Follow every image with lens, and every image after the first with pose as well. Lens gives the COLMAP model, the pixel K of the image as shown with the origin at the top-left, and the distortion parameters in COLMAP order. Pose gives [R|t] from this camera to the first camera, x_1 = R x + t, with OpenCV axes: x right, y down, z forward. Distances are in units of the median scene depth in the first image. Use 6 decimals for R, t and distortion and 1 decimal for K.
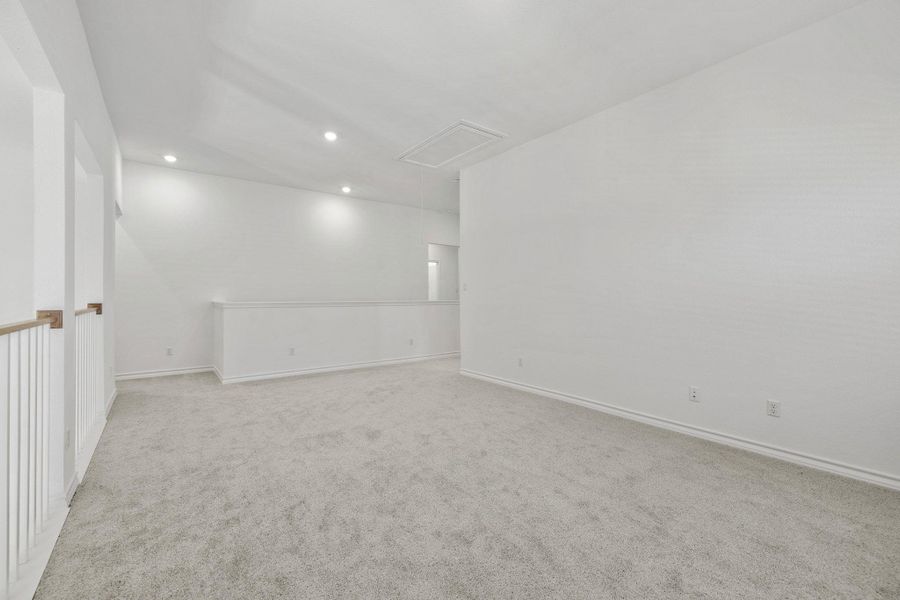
lens RADIAL K [[388.5, 0, 450.0], [0, 388.5, 300.0], [0, 0, 1]] dist [0.000670, 0.000051]
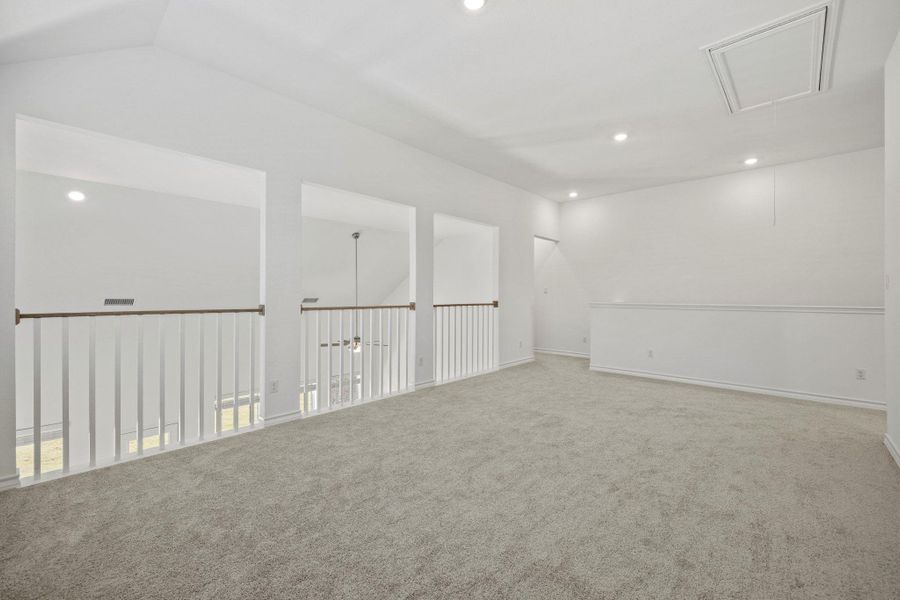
lens RADIAL K [[379.5, 0, 442.8], [0, 379.5, 300.1], [0, 0, 1]] dist [0.001131, 0.000137]
pose [[0.163839, 0.009542, -0.986441, 0.714590], [-0.019303, 0.999793, 0.006465, -0.003194], [0.986298, 0.017982, 0.163990, 0.468080]]
